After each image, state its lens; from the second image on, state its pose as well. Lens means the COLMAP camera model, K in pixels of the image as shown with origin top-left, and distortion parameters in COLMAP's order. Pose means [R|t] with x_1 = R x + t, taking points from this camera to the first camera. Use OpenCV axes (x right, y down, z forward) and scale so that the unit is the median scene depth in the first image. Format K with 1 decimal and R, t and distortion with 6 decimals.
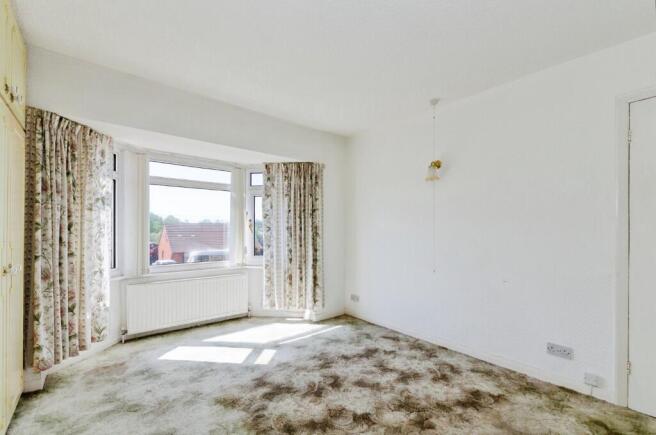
lens RADIAL K [[283.2, 0, 335.8], [0, 283.2, 228.5], [0, 0, 1]] dist [-0.001046, -0.001137]
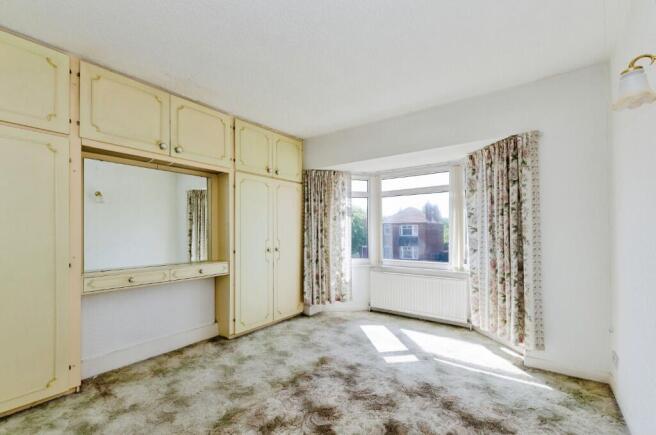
lens RADIAL K [[283.2, 0, 325.1], [0, 283.2, 229.7], [0, 0, 1]] dist [-0.001046, -0.001137]
pose [[0.229228, -0.011141, -0.973309, 0.667370], [0.008705, 0.999918, -0.009395, 0.005450], [0.973334, -0.006319, 0.229306, 0.517062]]
